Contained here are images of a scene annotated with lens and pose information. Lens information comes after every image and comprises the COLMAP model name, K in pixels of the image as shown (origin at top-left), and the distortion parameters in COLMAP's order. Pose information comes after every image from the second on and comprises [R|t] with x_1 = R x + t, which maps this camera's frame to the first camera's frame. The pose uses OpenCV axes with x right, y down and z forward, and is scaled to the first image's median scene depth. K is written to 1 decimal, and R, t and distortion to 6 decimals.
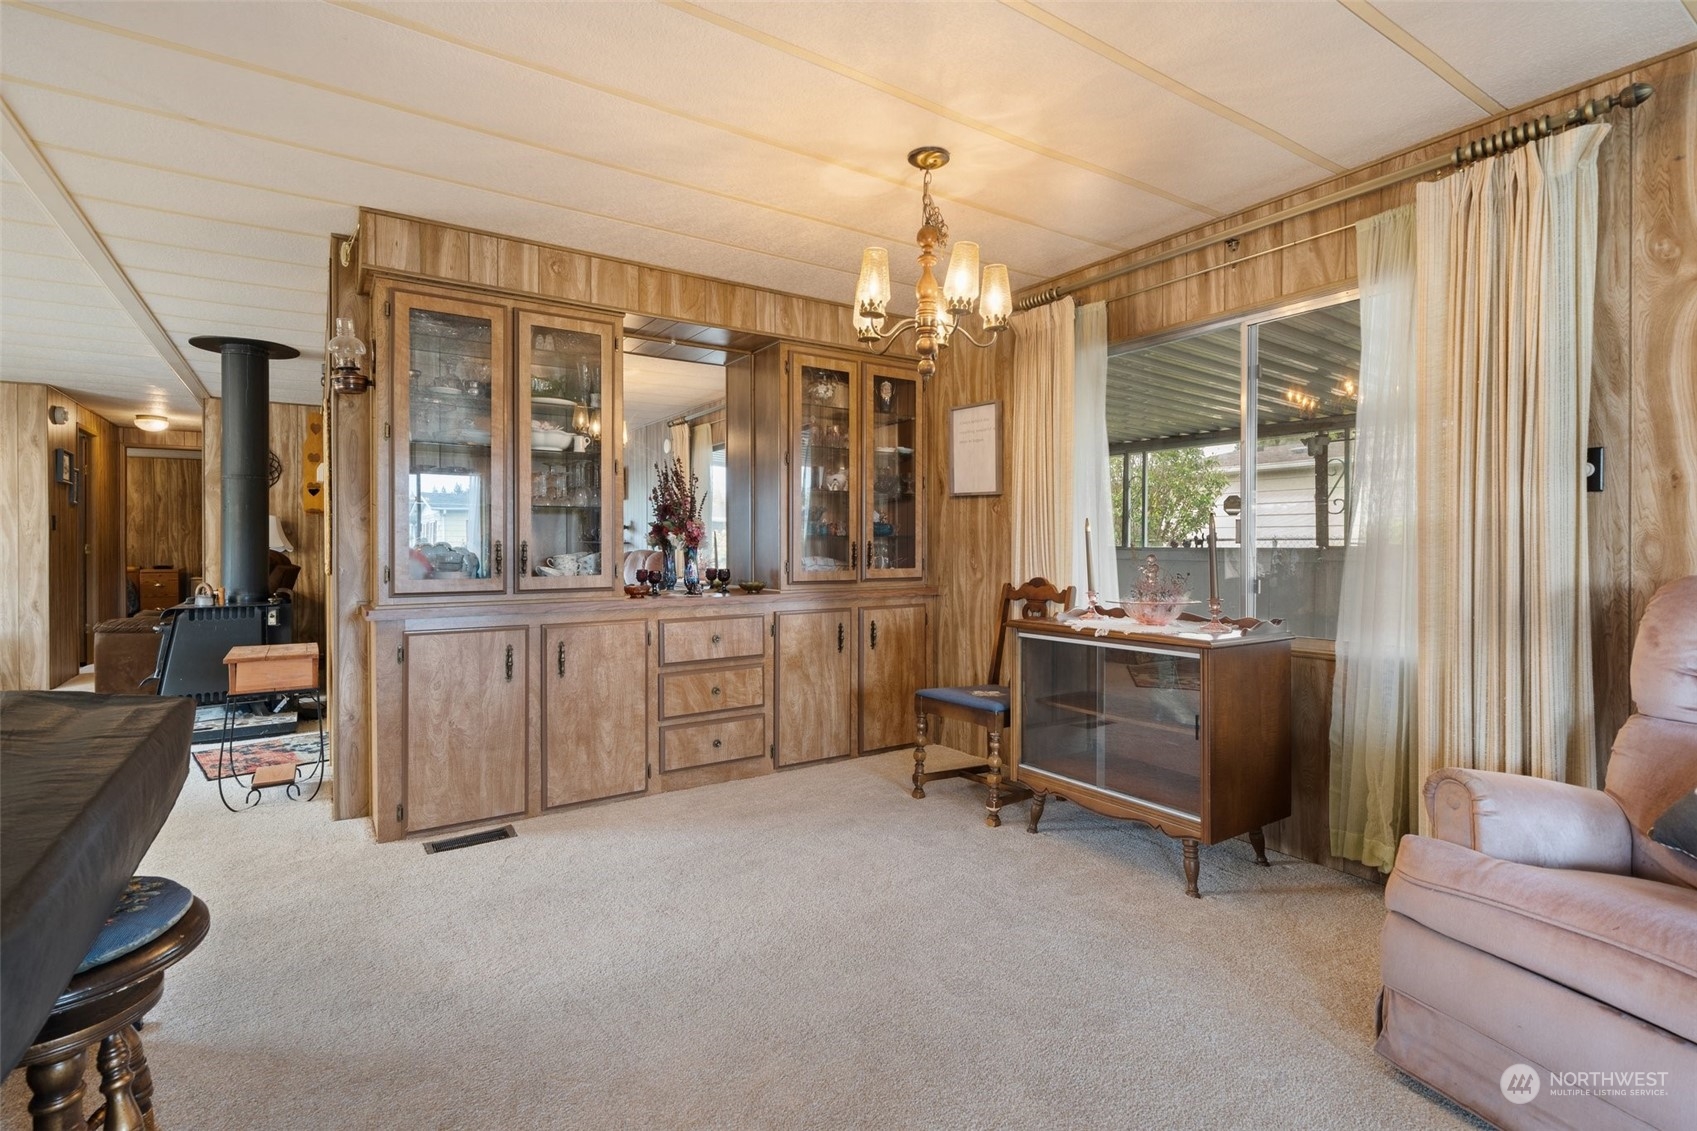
lens RADIAL K [[801.0, 0, 829.8], [0, 801.0, 541.8], [0, 0, 1]] dist [0.000005, 0.000731]
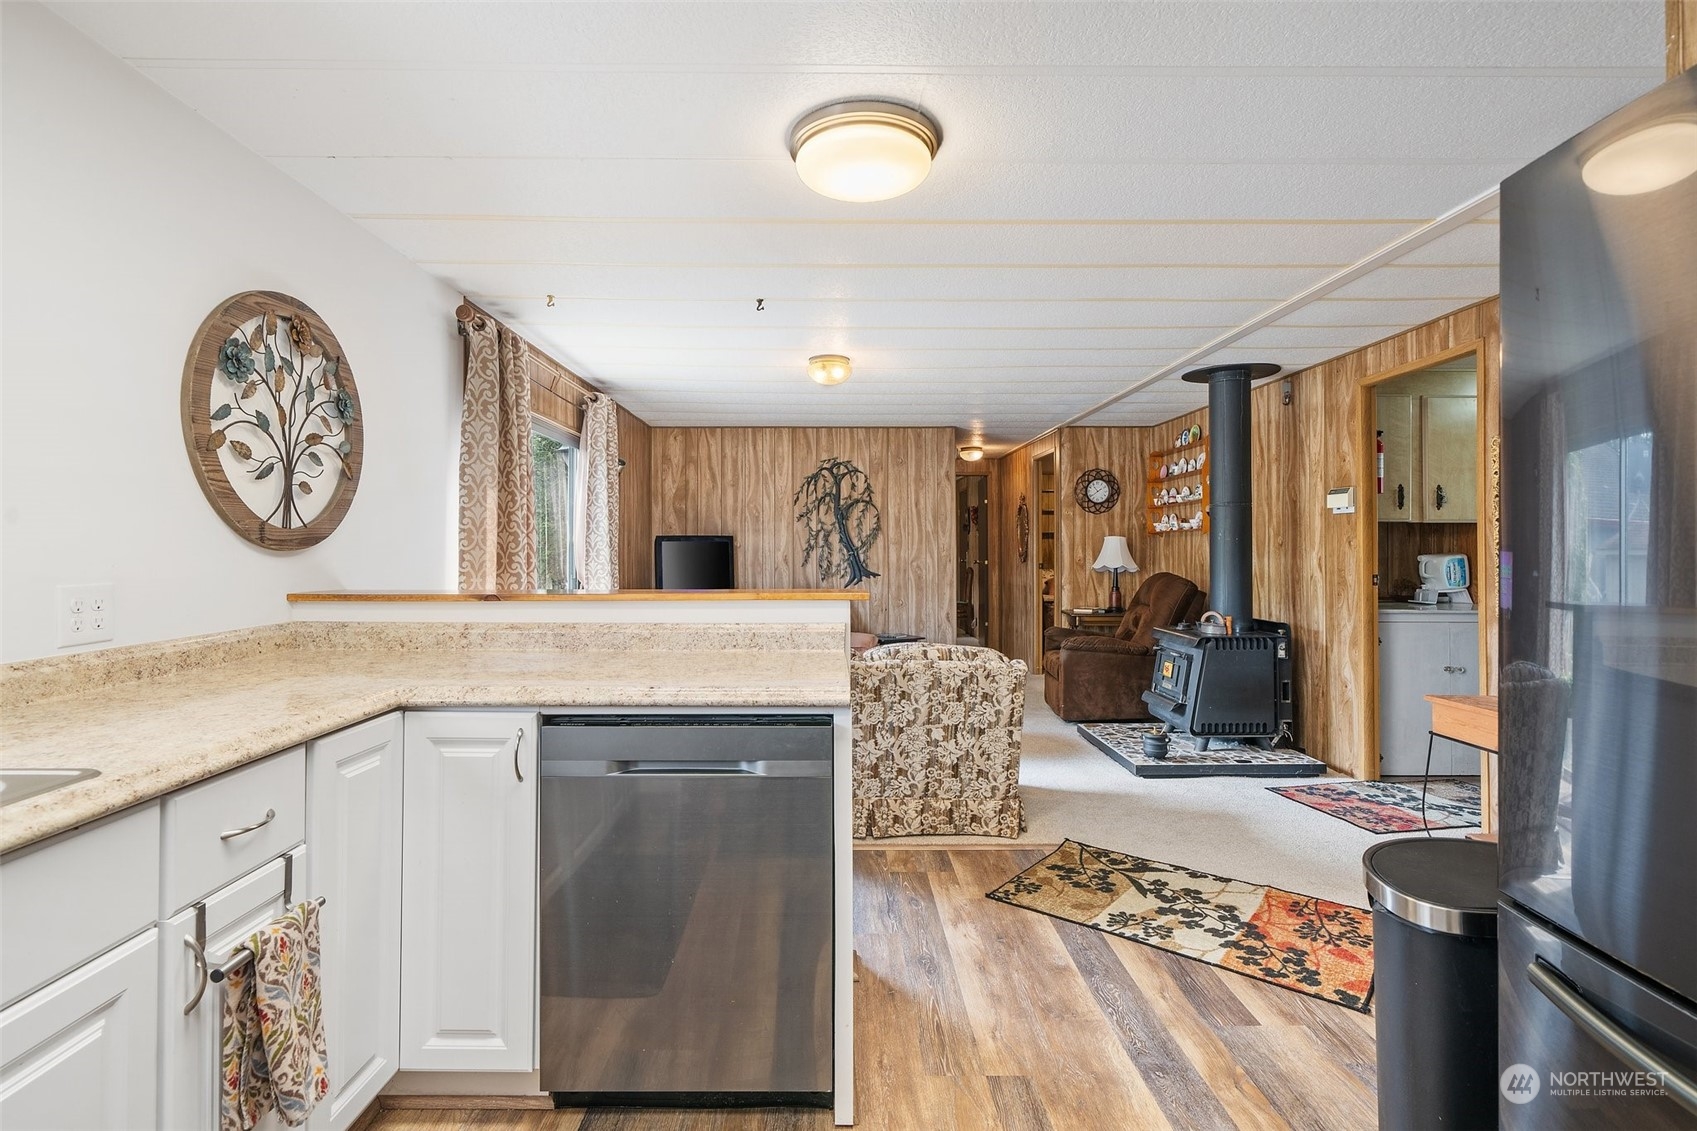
lens RADIAL K [[801.0, 0, 835.5], [0, 801.0, 548.8], [0, 0, 1]] dist [0.000005, 0.000731]
pose [[0.842434, 0.001516, -0.538797, -0.893765], [0.001015, 0.999990, 0.004399, -0.044067], [0.538799, -0.004253, 0.842424, -0.131660]]
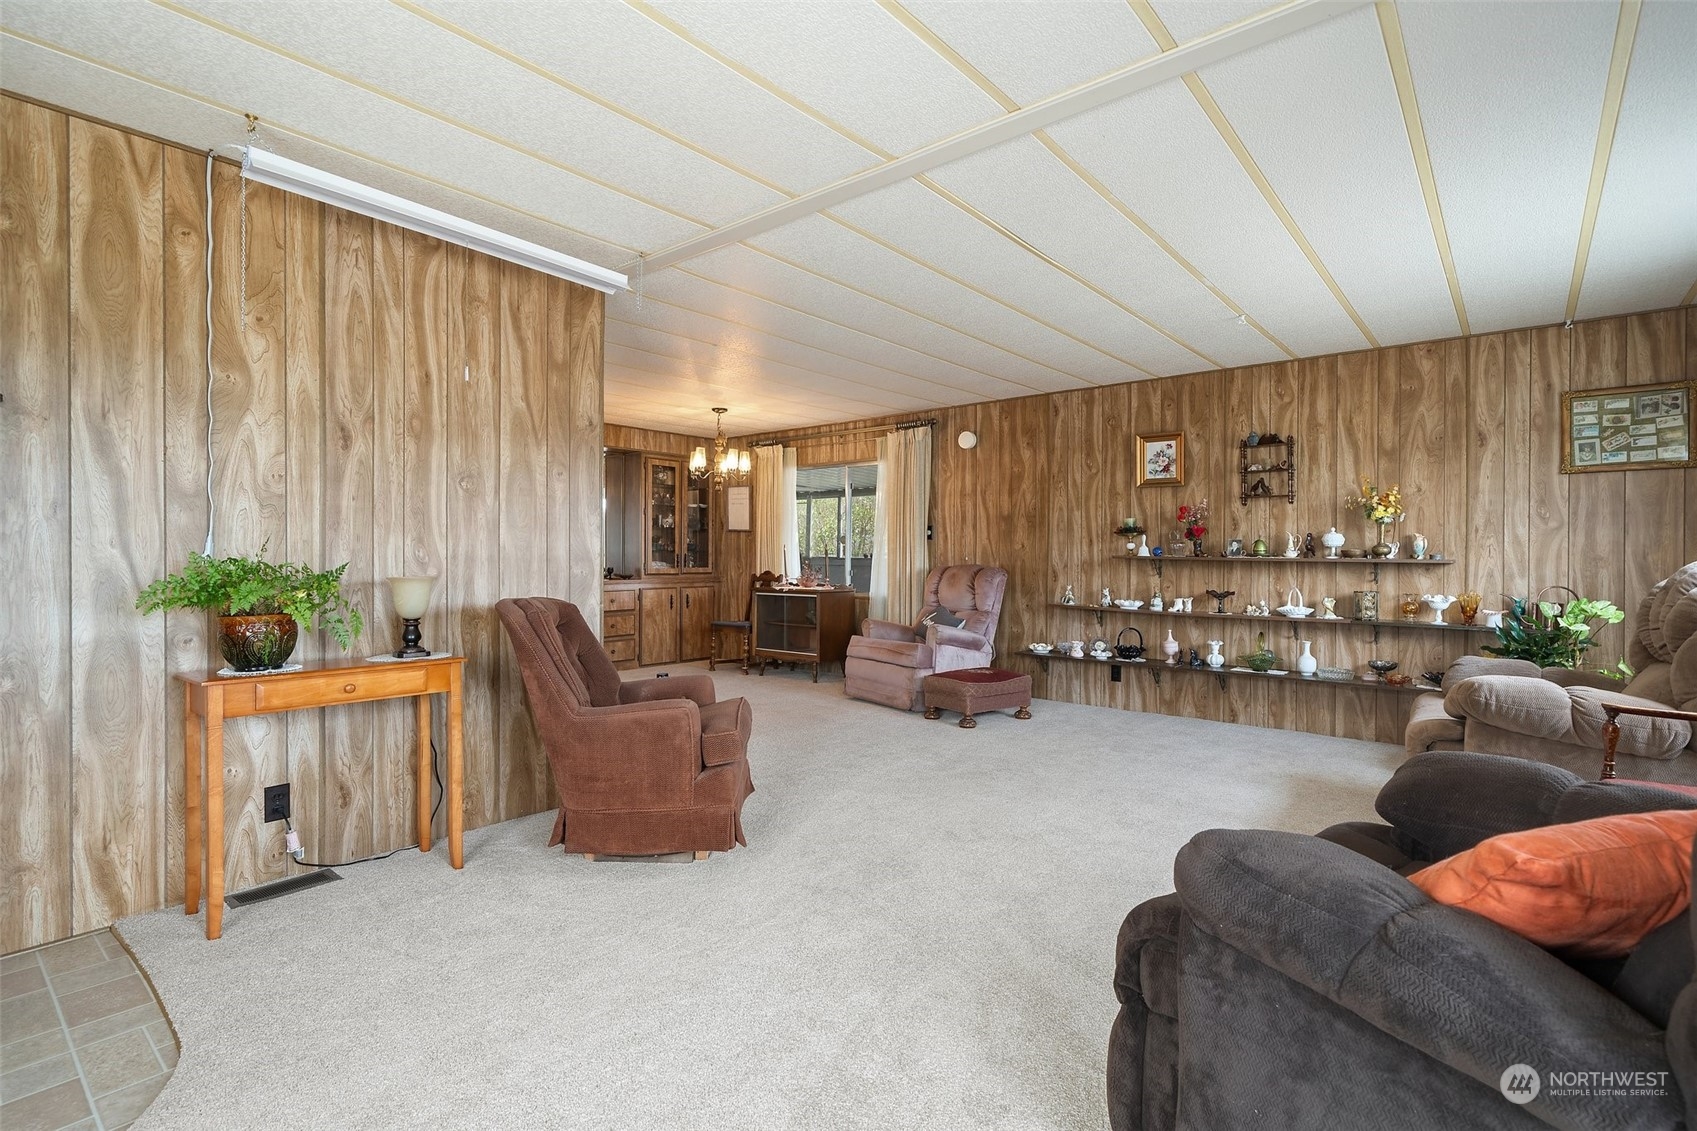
lens RADIAL K [[801.0, 0, 839.5], [0, 801.0, 562.3], [0, 0, 1]] dist [0.000005, 0.000731]
pose [[0.957443, 0.001717, 0.288617, -0.187050], [-0.005311, 0.999918, 0.011669, -0.004846], [-0.288573, -0.012705, 0.957374, -1.185676]]
